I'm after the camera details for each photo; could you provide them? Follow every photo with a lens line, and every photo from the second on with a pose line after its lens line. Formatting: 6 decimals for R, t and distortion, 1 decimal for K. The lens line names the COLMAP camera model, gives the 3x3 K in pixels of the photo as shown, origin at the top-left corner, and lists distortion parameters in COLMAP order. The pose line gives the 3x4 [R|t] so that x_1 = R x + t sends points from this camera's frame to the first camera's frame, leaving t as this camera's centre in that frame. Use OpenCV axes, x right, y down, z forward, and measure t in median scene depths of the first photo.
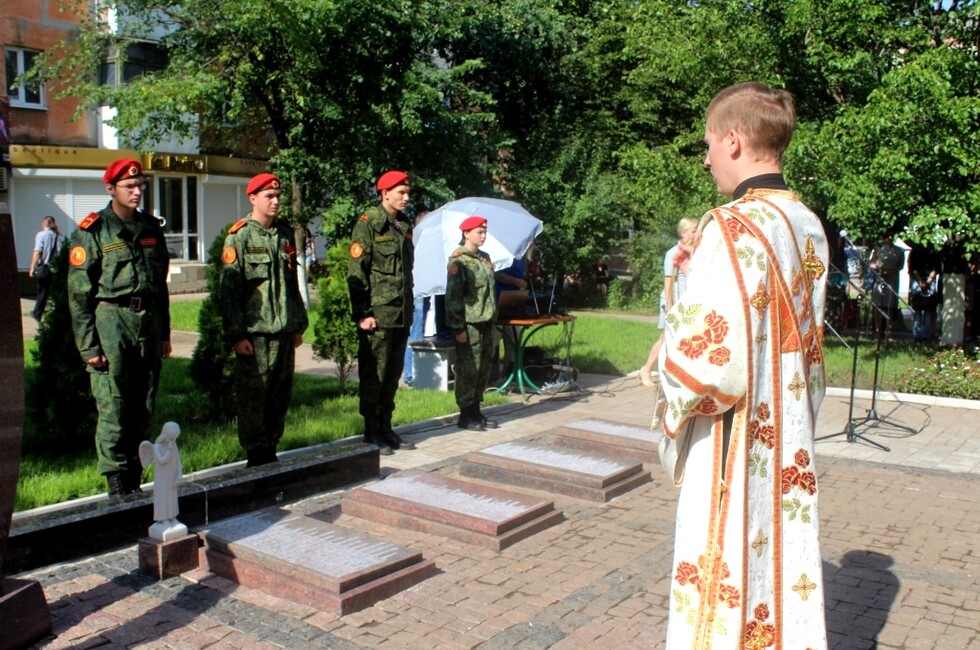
lens RADIAL K [[1002.8, 0, 489.6], [0, 1002.8, 327.9], [0, 0, 1]] dist [-0.016820, 0.000000]
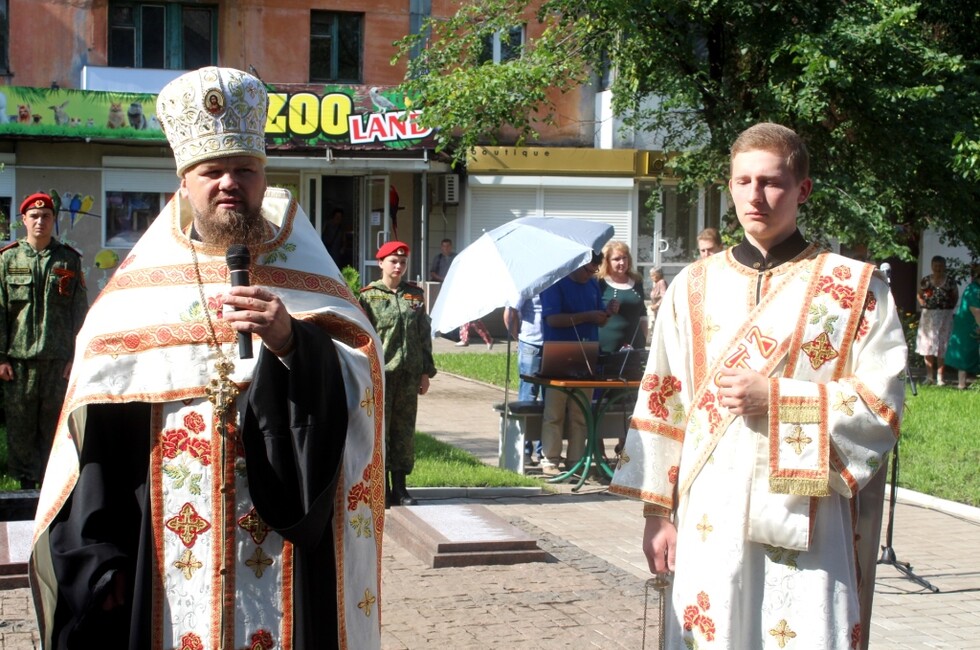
lens RADIAL K [[1587.7, 0, 489.9], [0, 1587.7, 323.4], [0, 0, 1]] dist [0.044626, 0.000000]
pose [[0.798076, 0.045263, -0.600855, 1.038995], [-0.080660, 0.996225, -0.032088, -0.014861], [0.597134, 0.074073, 0.798714, 0.047099]]
